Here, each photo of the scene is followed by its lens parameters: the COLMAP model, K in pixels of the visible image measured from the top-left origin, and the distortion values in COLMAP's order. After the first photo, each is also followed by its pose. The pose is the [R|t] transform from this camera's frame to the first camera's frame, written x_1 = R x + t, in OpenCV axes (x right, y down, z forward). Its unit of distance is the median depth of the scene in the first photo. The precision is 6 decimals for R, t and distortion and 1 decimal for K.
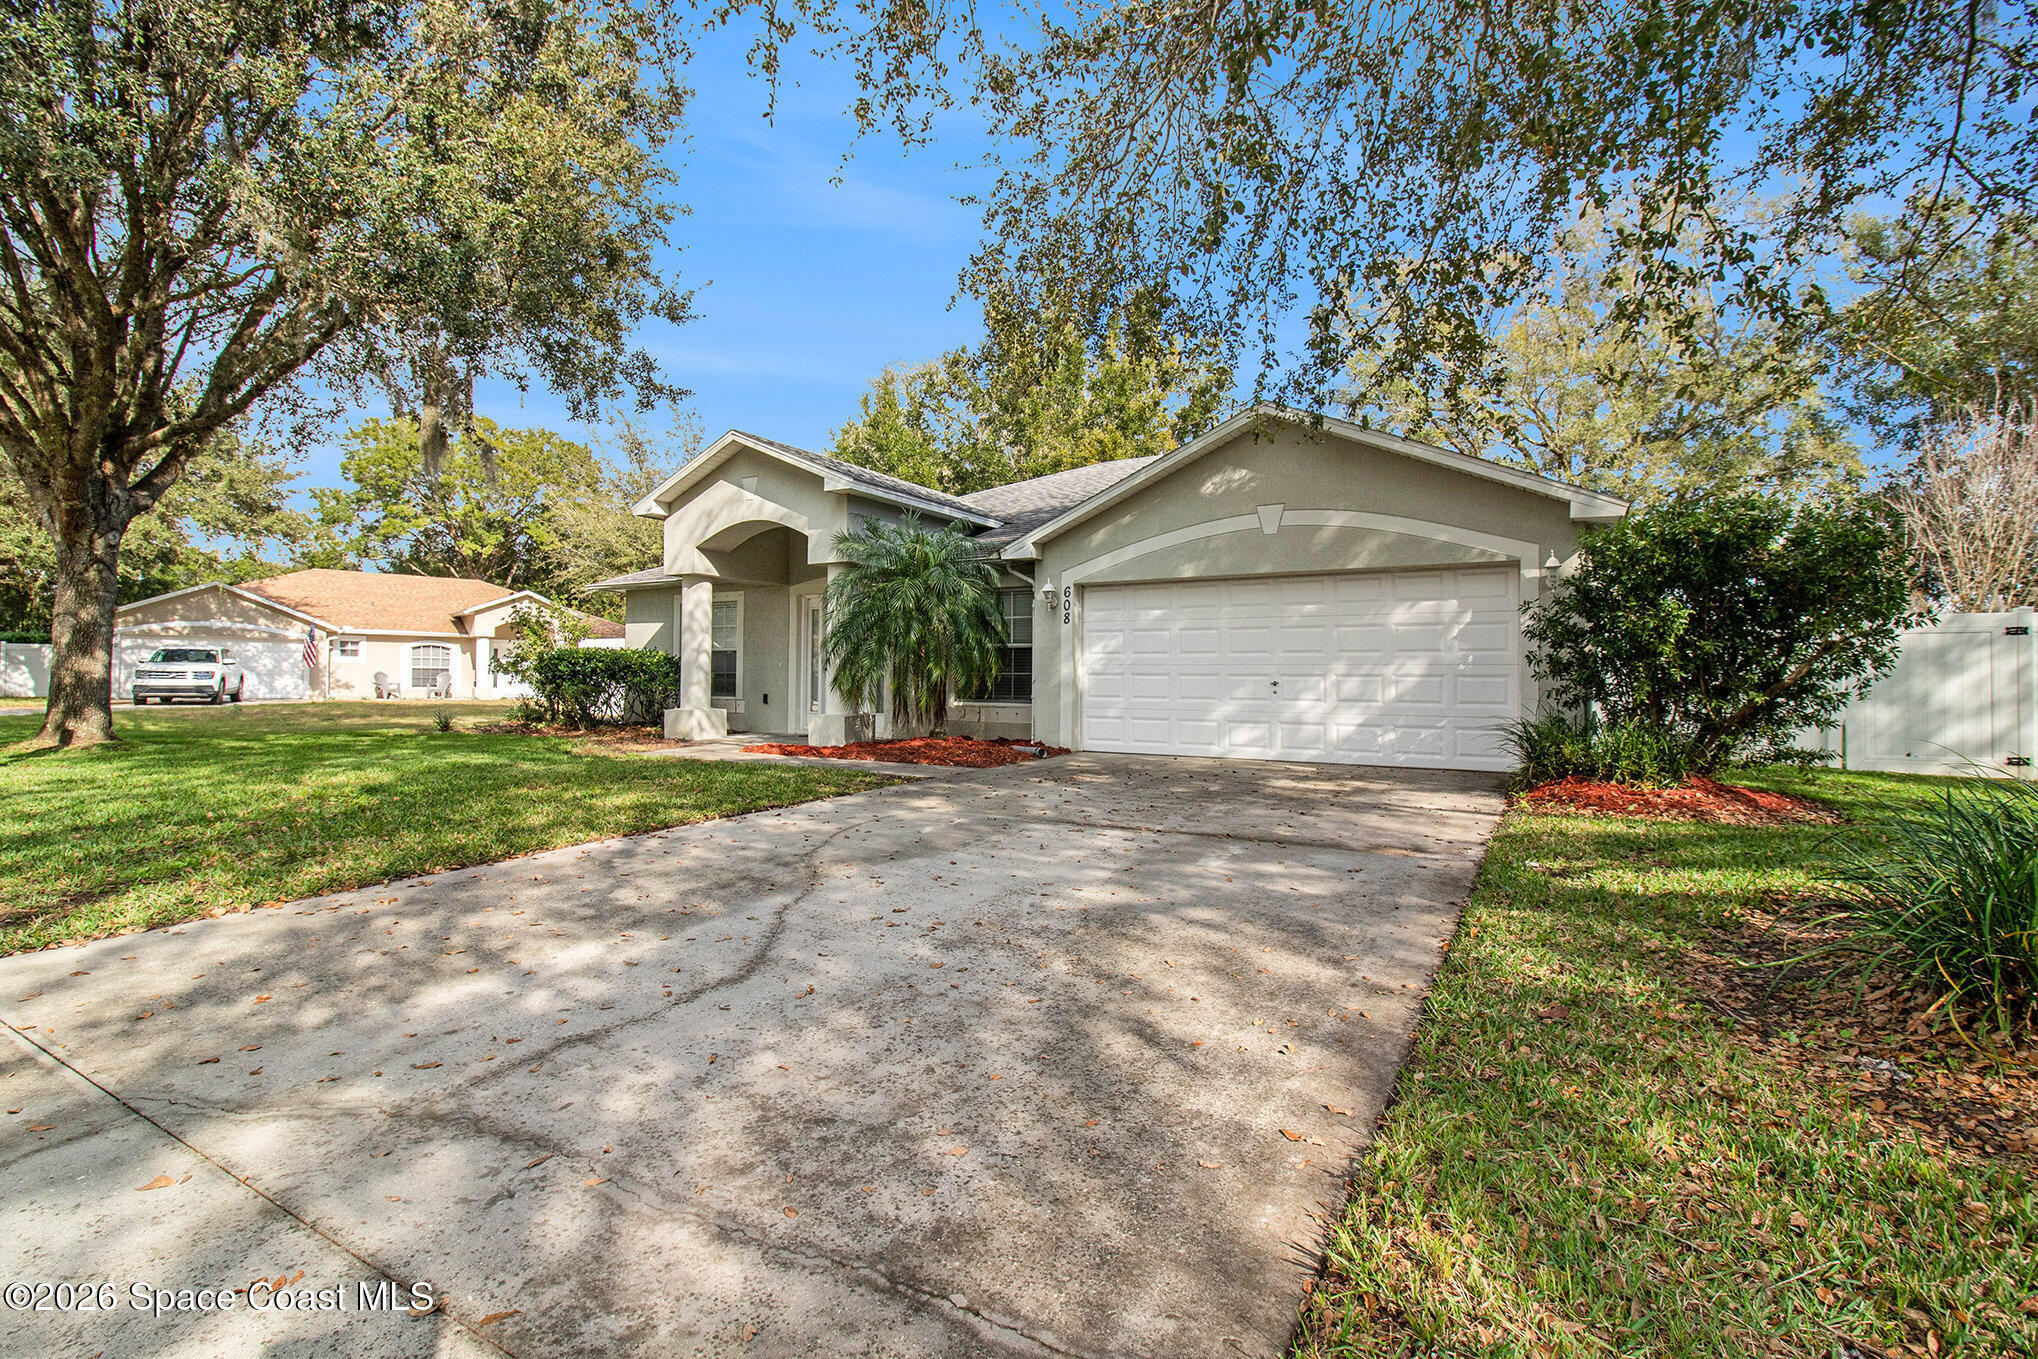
lens RADIAL K [[959.7, 0, 1009.2], [0, 959.7, 683.1], [0, 0, 1]] dist [0.014234, -0.018796]
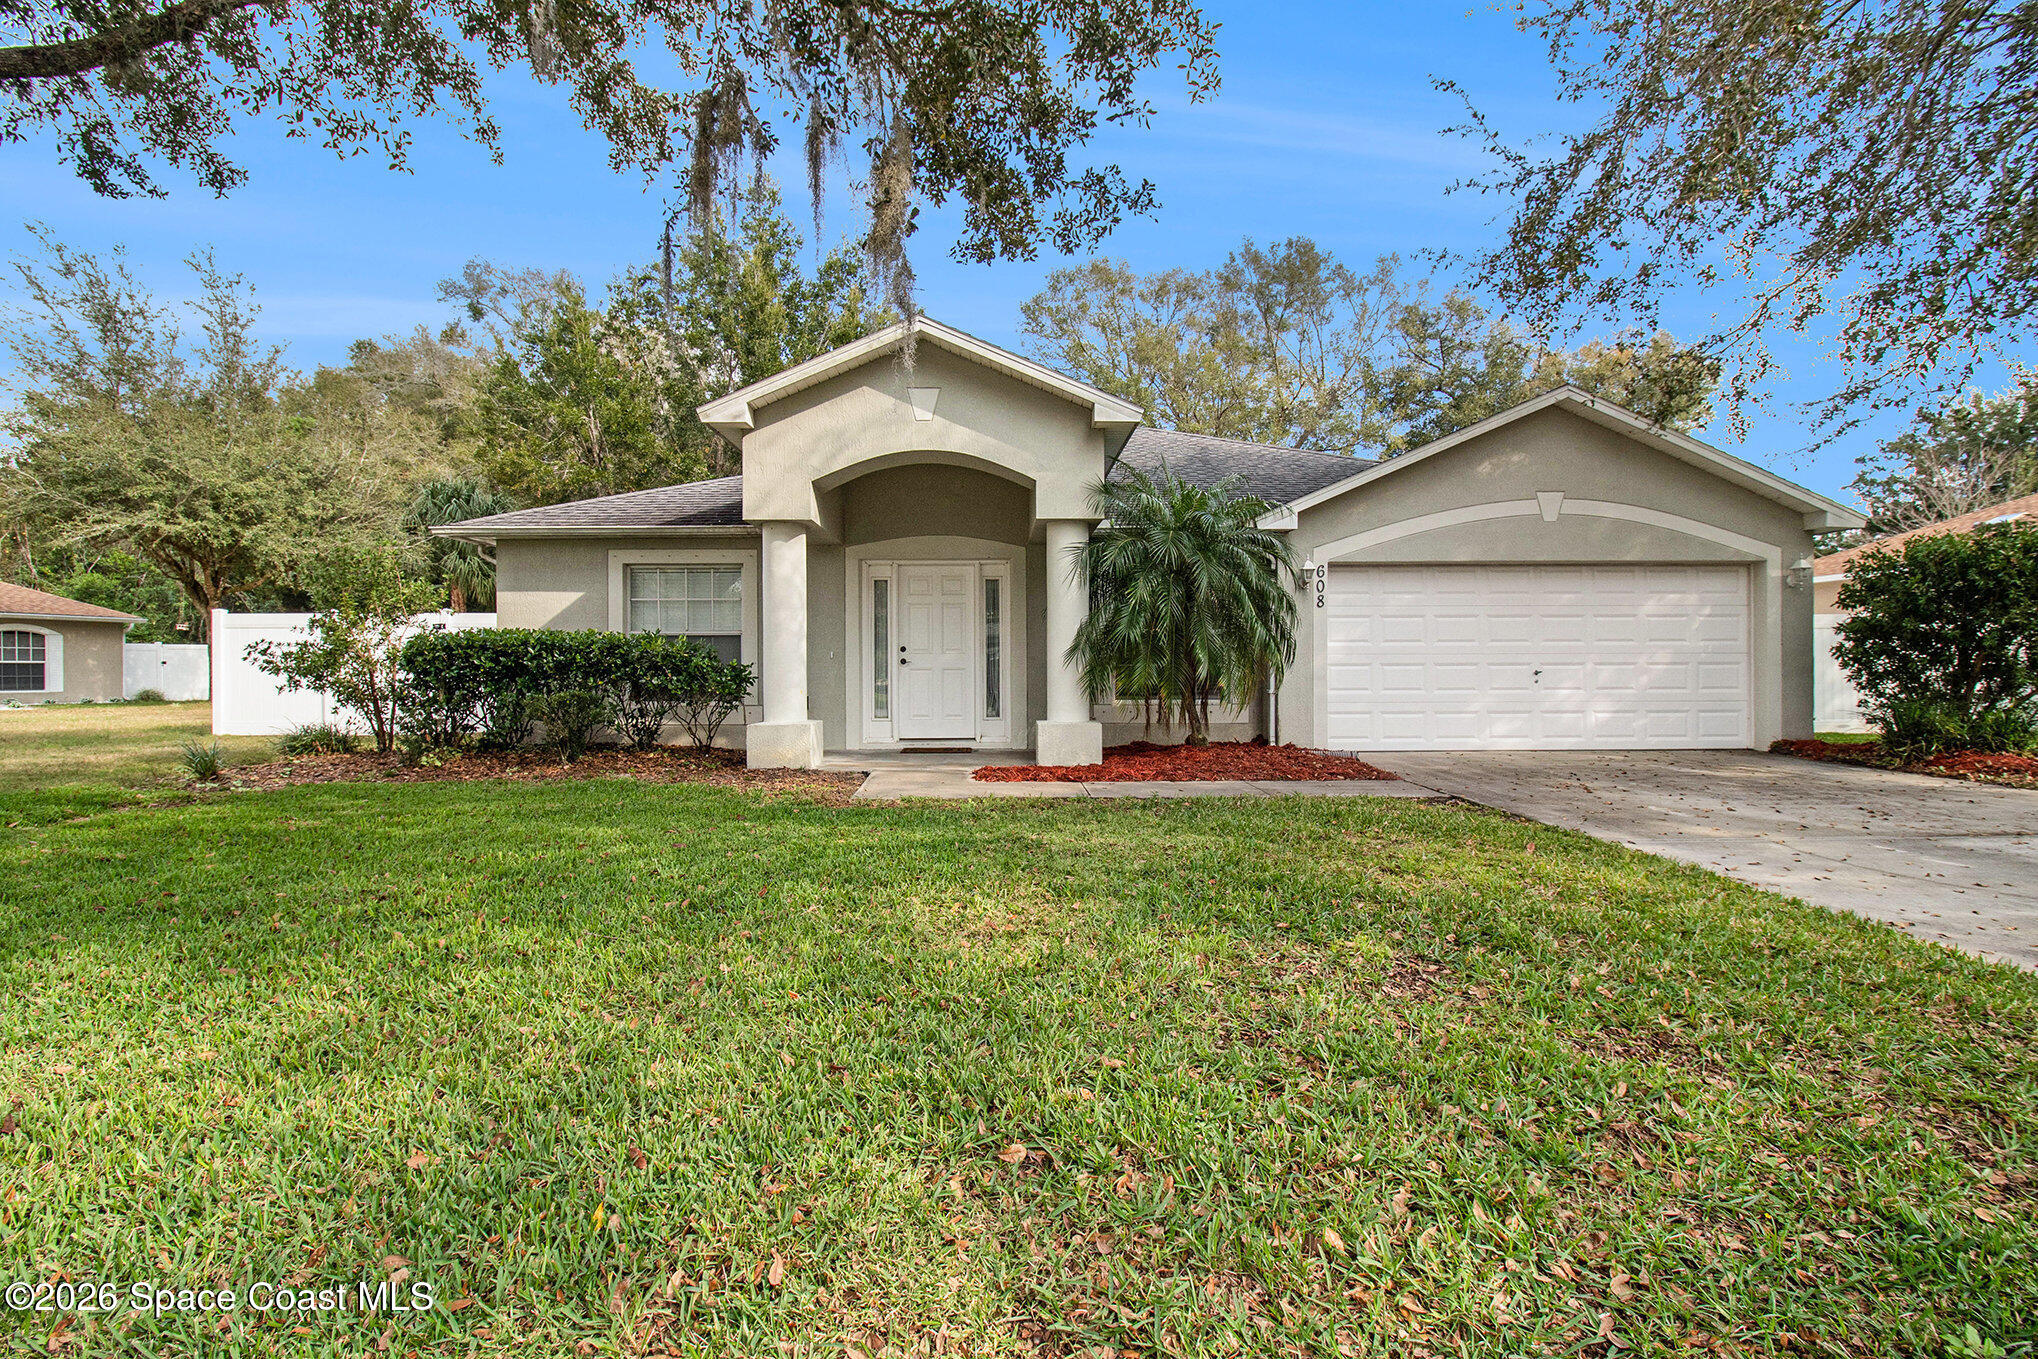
lens RADIAL K [[959.7, 0, 1009.2], [0, 959.7, 683.1], [0, 0, 1]] dist [0.014234, -0.018796]
pose [[0.852404, -0.018451, 0.522559, -0.645087], [0.009551, 0.999760, 0.019721, -0.012871], [-0.522797, -0.011819, 0.852375, 0.402678]]
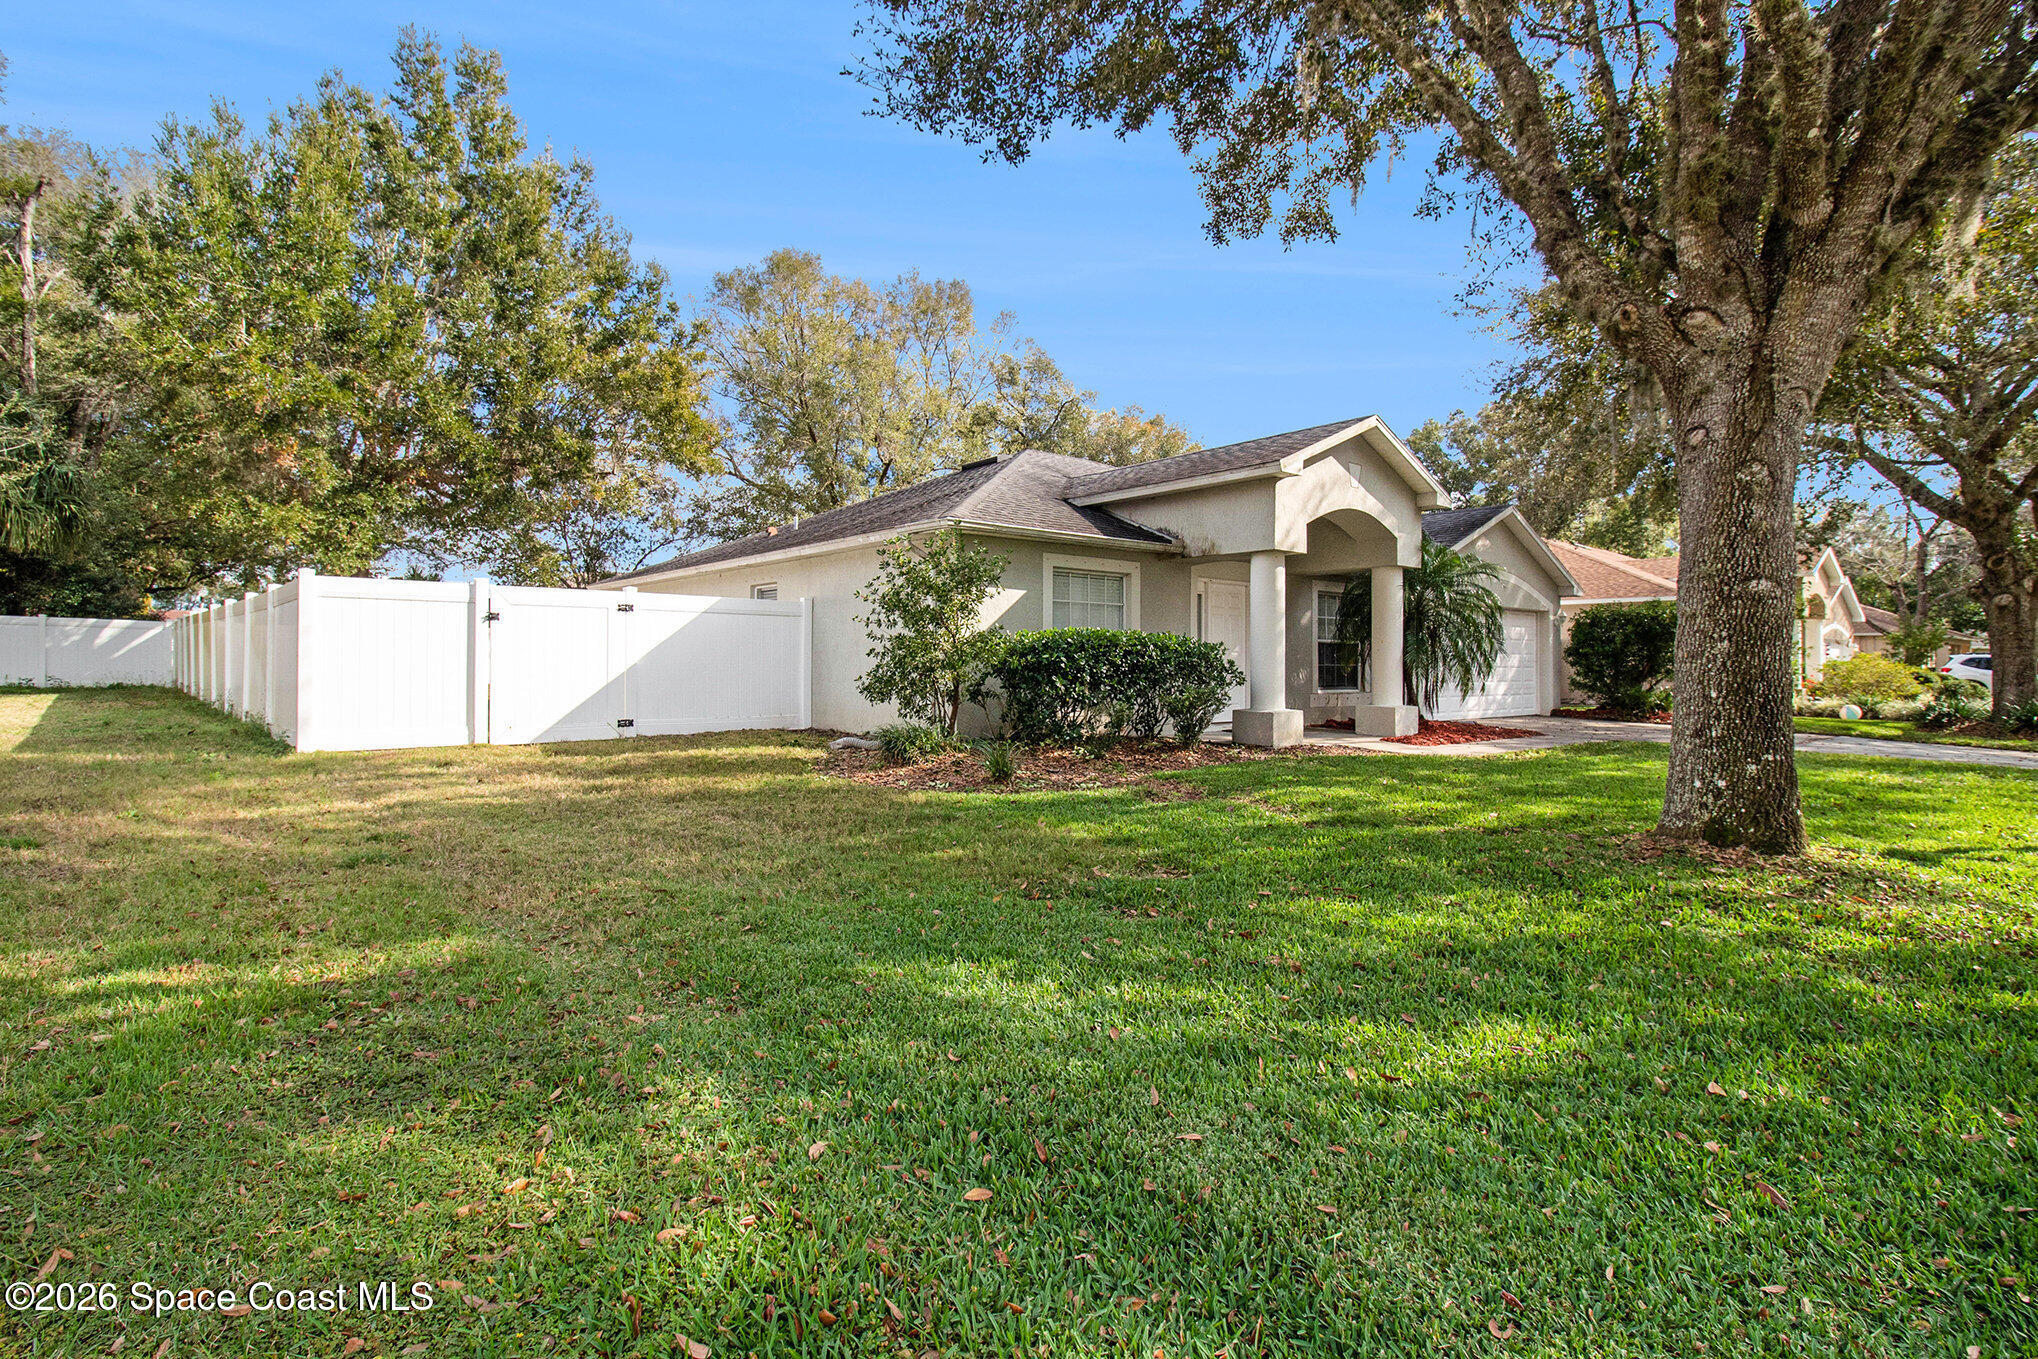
lens RADIAL K [[959.7, 0, 1009.2], [0, 959.7, 683.1], [0, 0, 1]] dist [0.014234, -0.018796]
pose [[0.316972, -0.017299, 0.948277, -1.429596], [0.001219, 0.999840, 0.017832, -0.011704], [-0.948434, -0.004496, 0.316942, 1.123314]]
